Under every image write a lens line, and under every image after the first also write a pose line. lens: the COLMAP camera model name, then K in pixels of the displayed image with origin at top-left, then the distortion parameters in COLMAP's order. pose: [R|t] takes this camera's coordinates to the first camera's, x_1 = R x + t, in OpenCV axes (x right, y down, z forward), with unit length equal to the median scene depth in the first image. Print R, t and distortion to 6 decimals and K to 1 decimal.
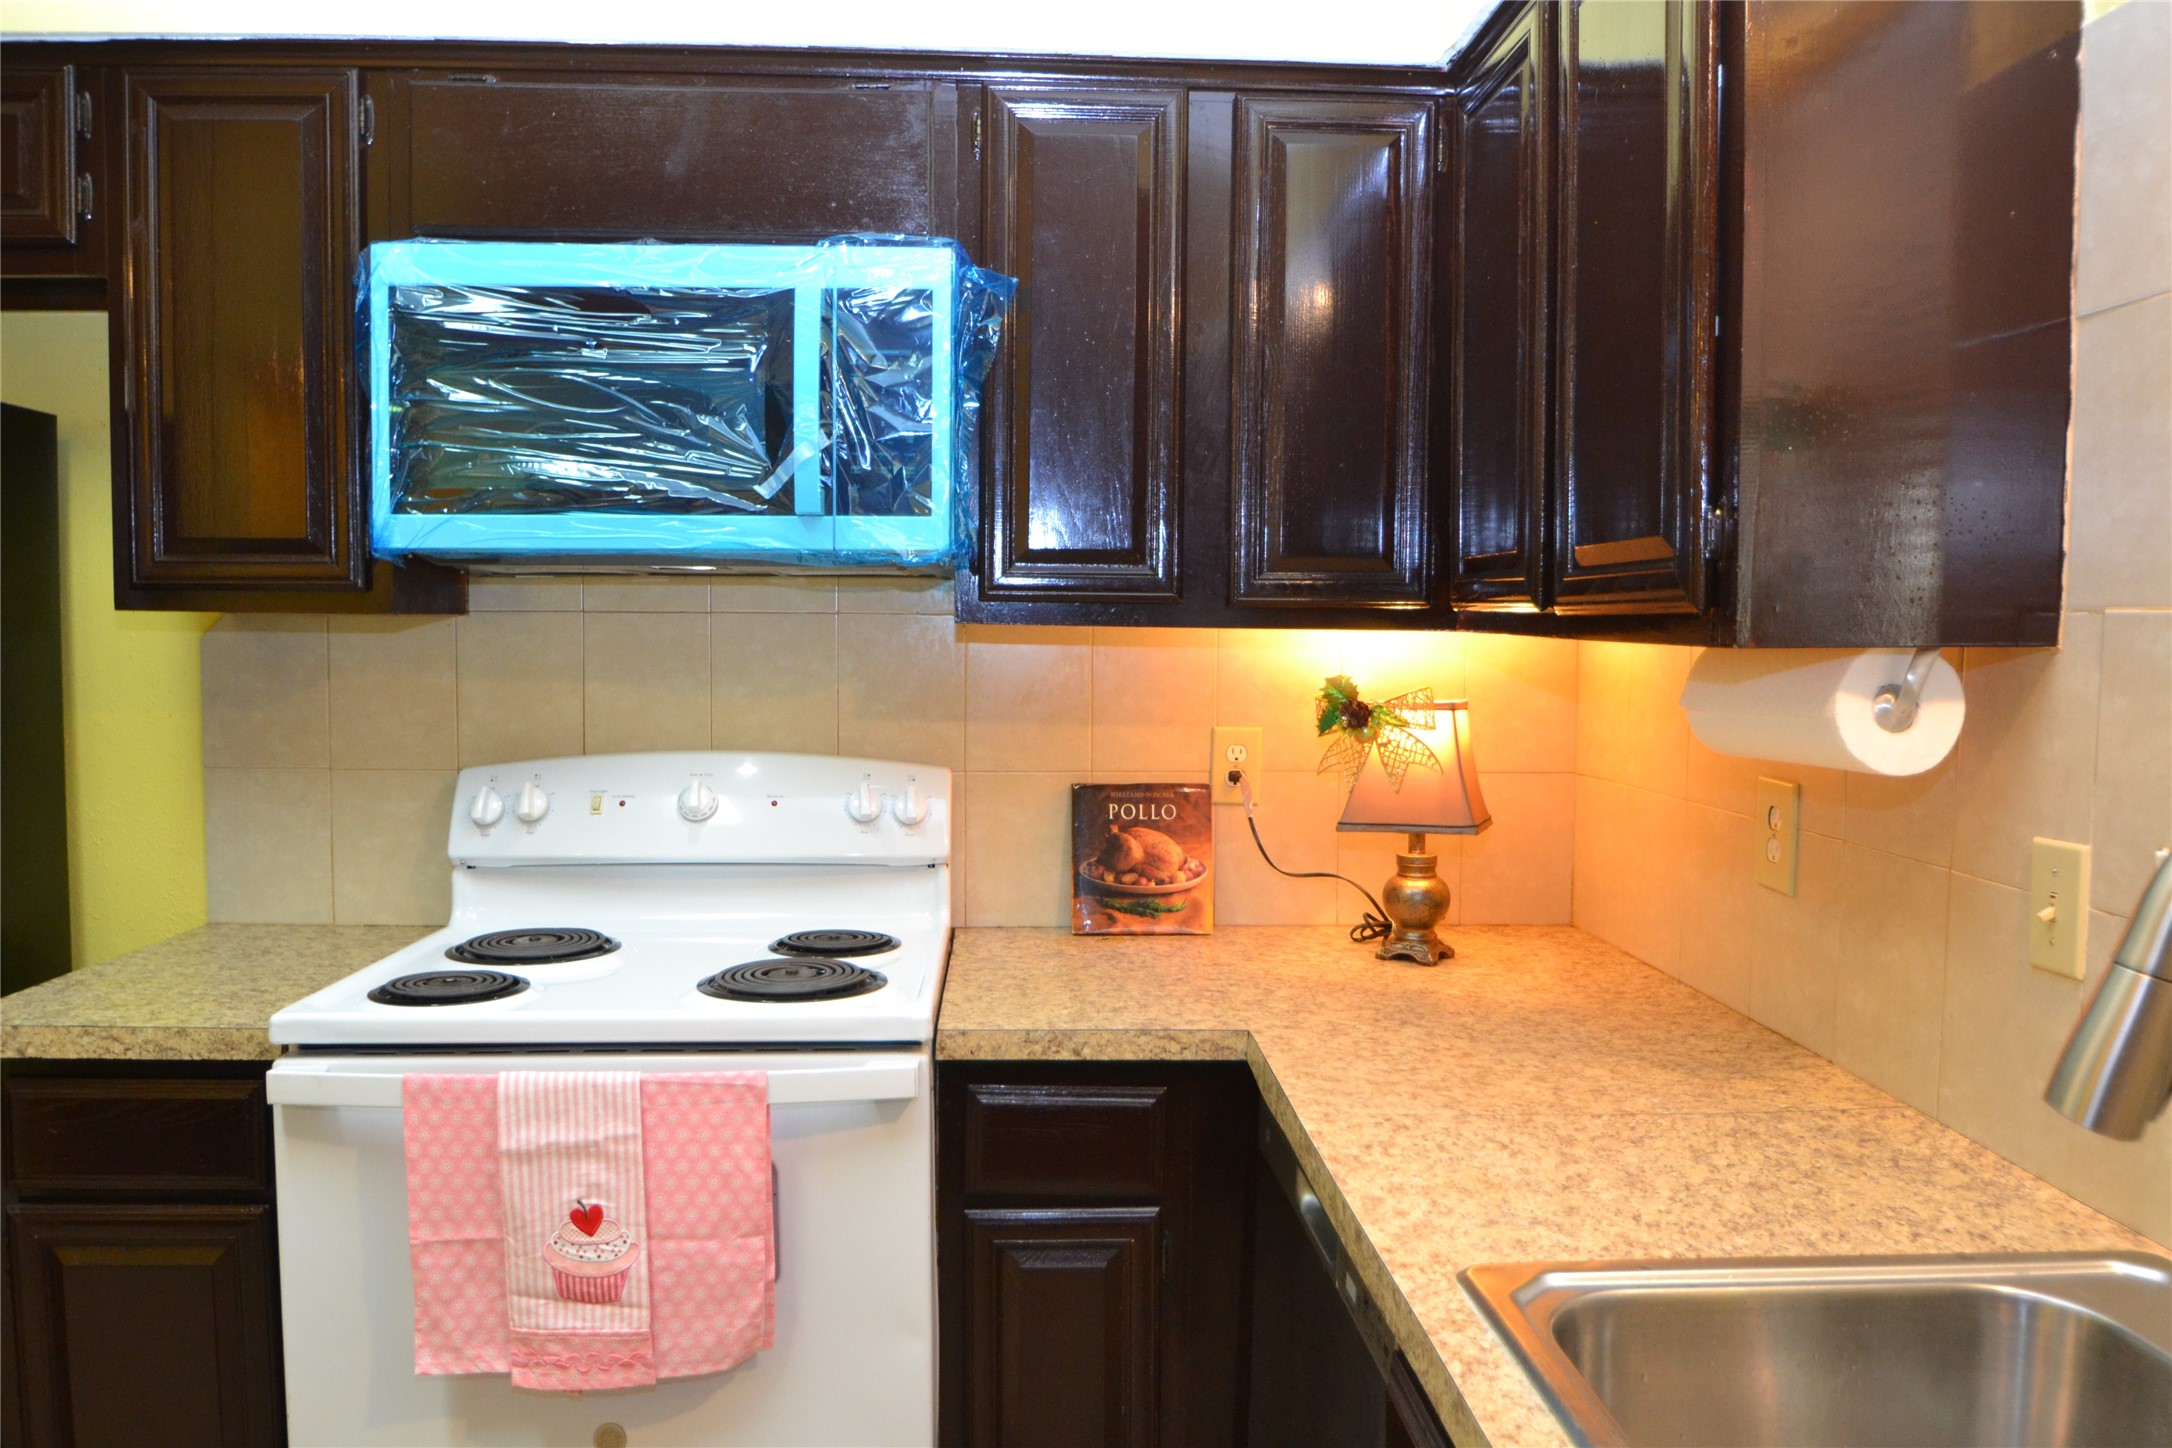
lens RADIAL K [[1525.8, 0, 1072.4], [0, 1525.8, 720.0], [0, 0, 1]] dist [-0.034901, -0.003421]
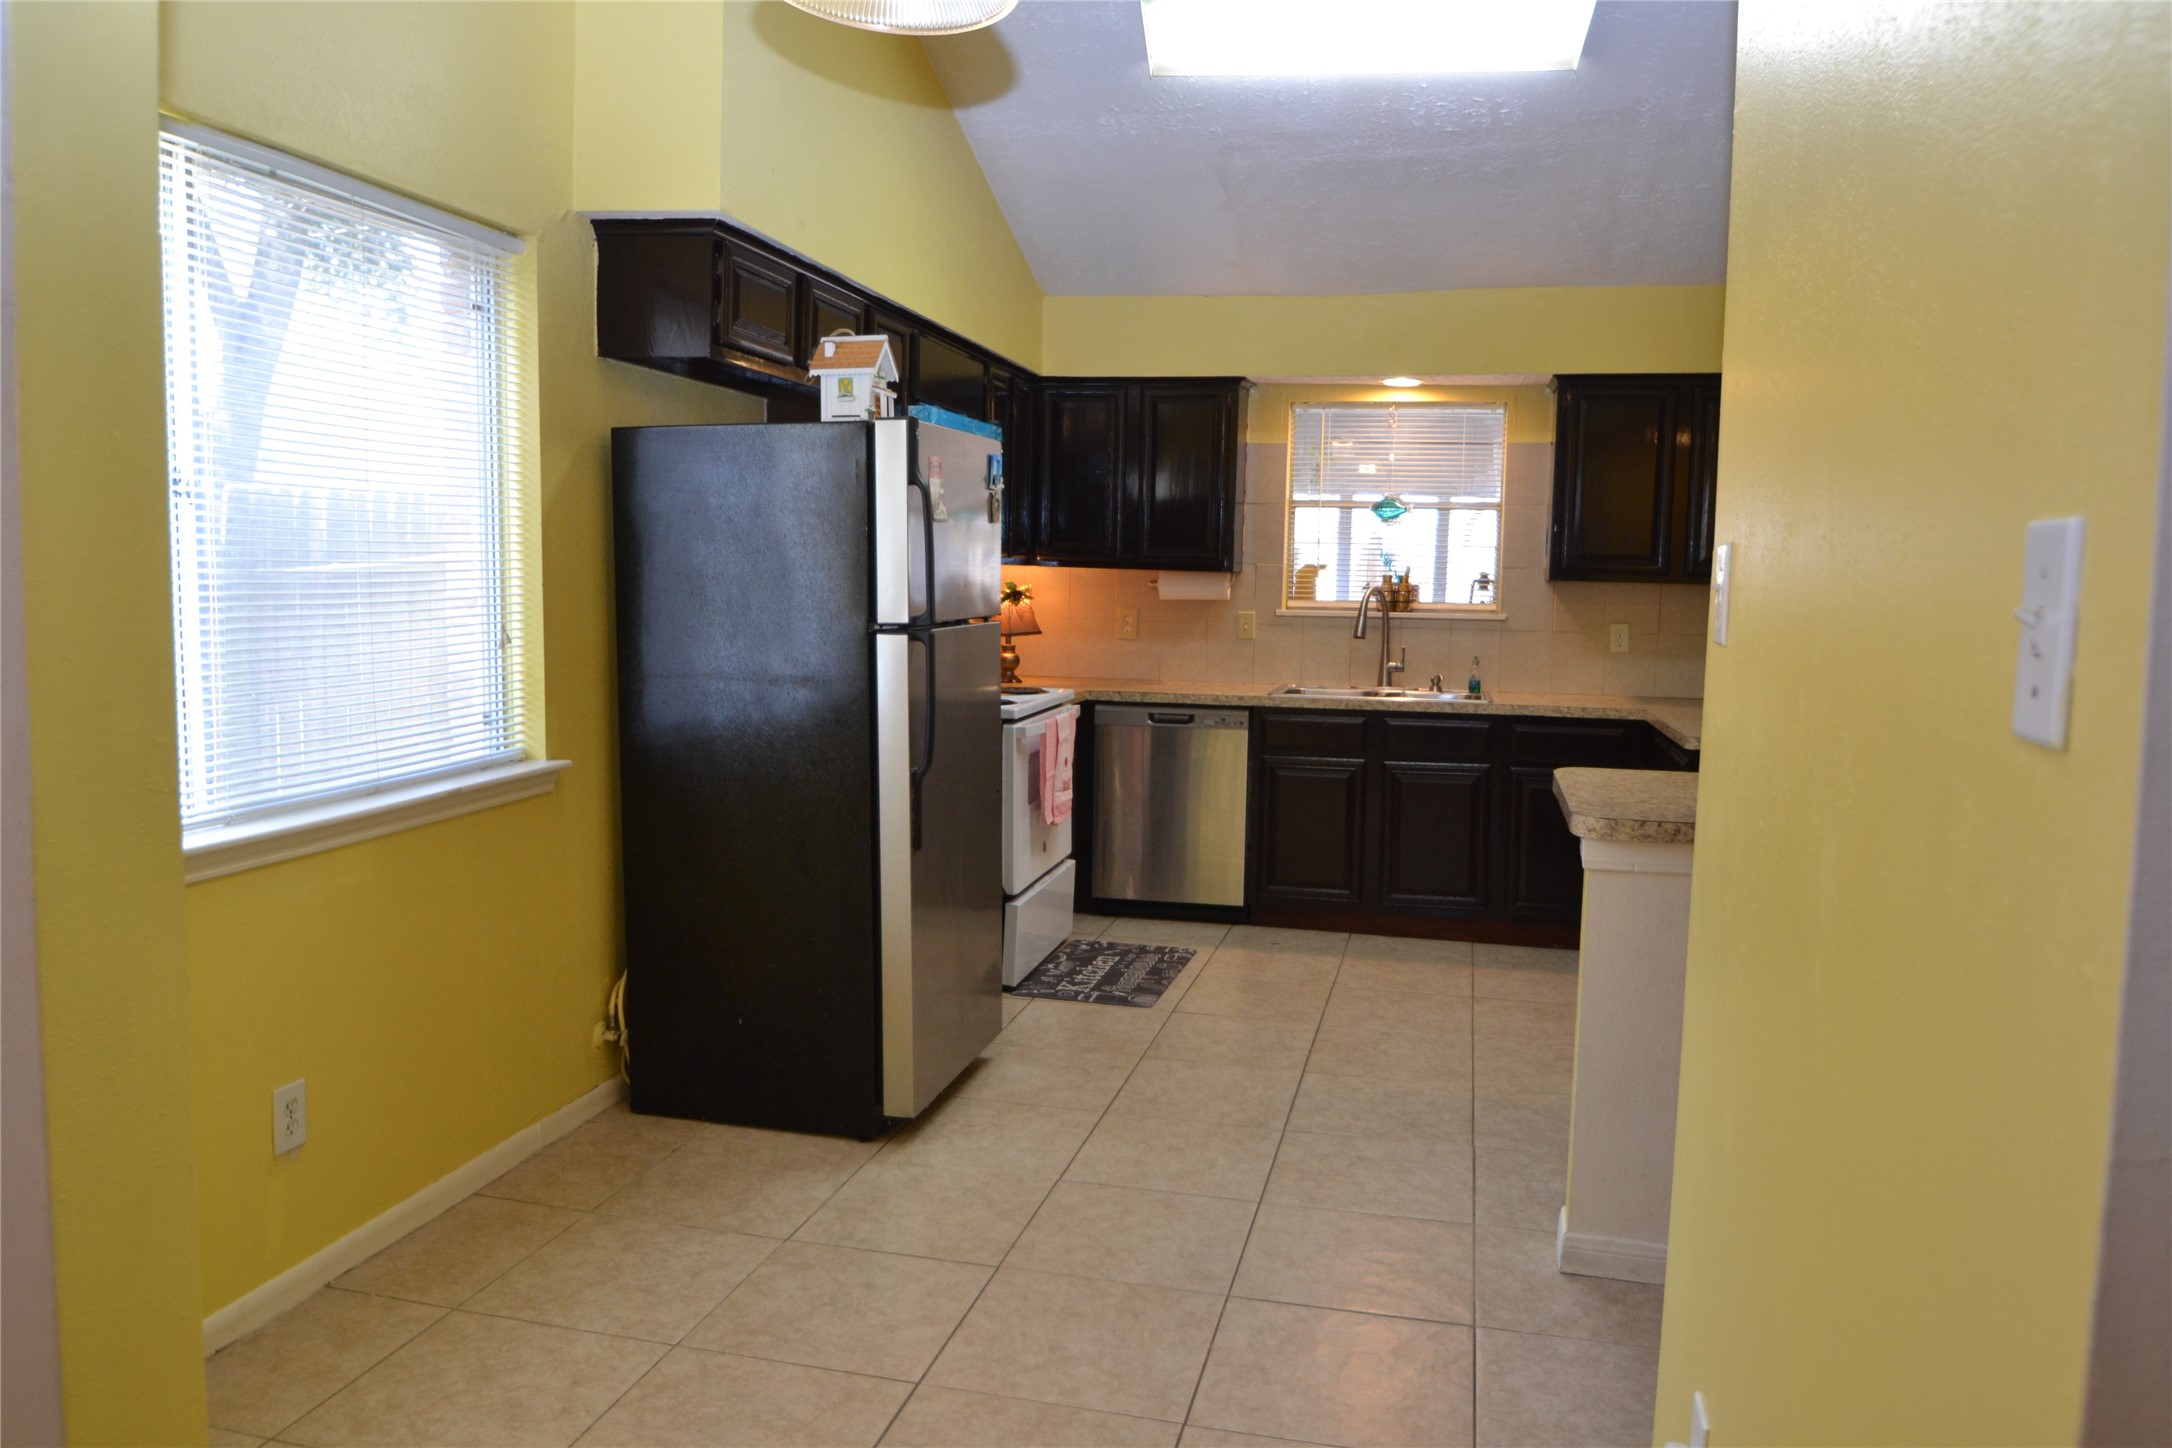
lens RADIAL K [[1525.8, 0, 1072.4], [0, 1525.8, 720.0], [0, 0, 1]] dist [-0.034901, -0.003421]
pose [[0.281172, -0.098406, 0.954599, -3.083213], [0.043784, 0.995008, 0.089675, -0.027157], [-0.958658, 0.016582, 0.284077, 0.110258]]
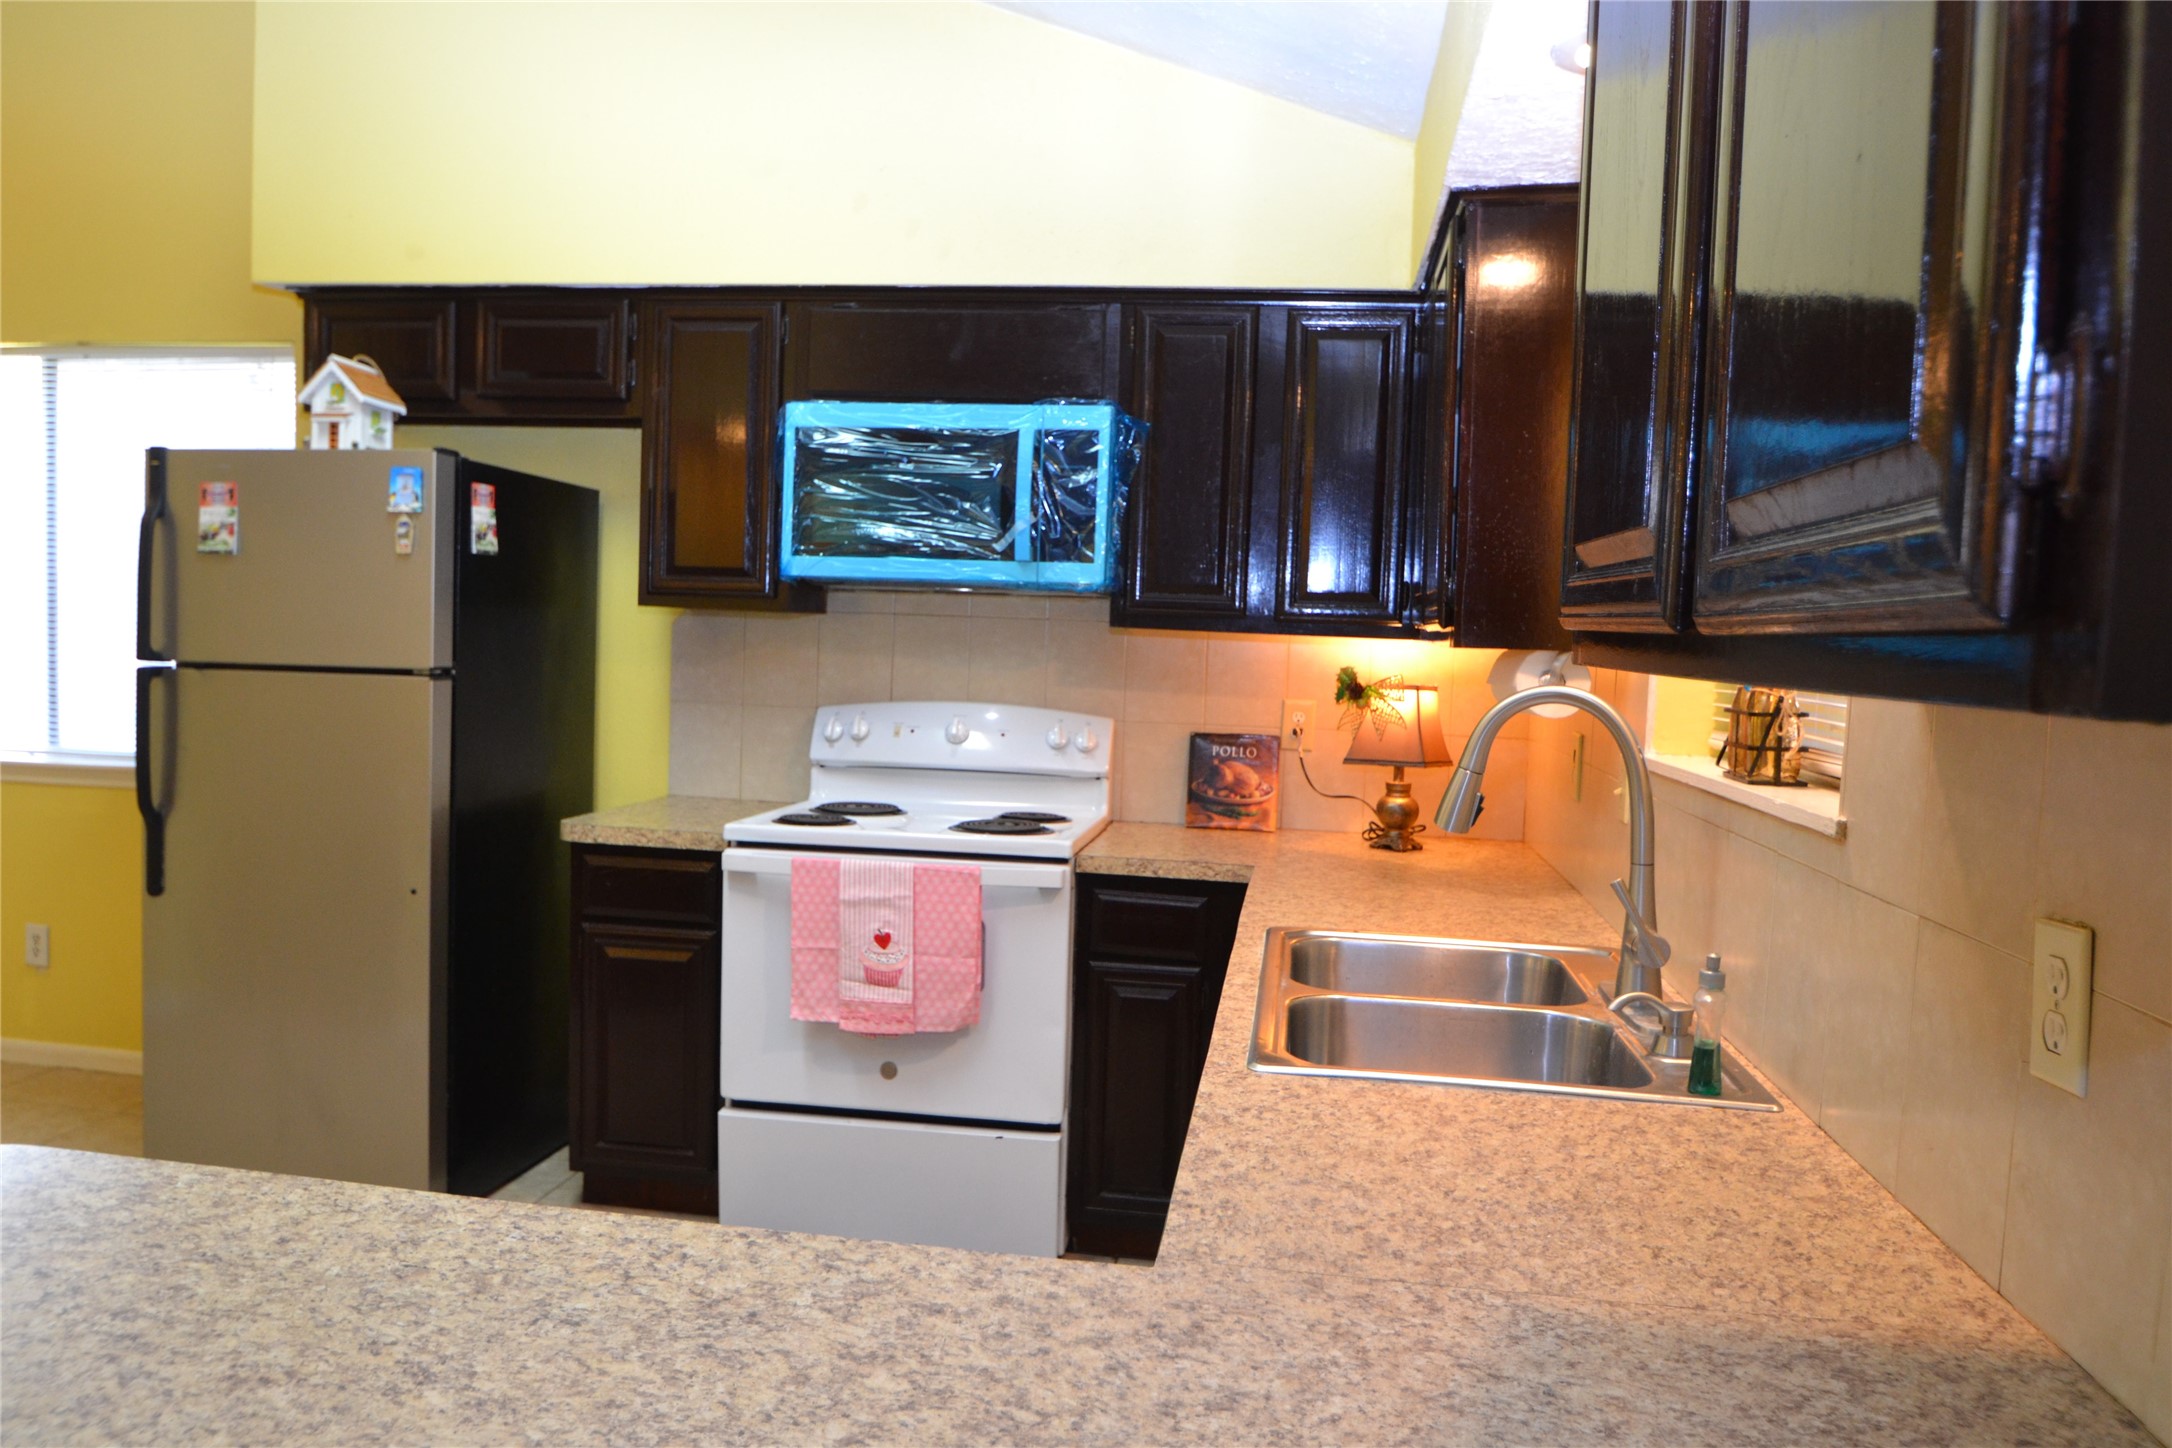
lens RADIAL K [[1525.8, 0, 1072.4], [0, 1525.8, 720.0], [0, 0, 1]] dist [-0.034901, -0.003421]
pose [[0.980930, 0.038614, -0.190487, 0.243272], [-0.039698, 0.999210, -0.001874, 0.051051], [0.190265, 0.009400, 0.981688, -0.761699]]
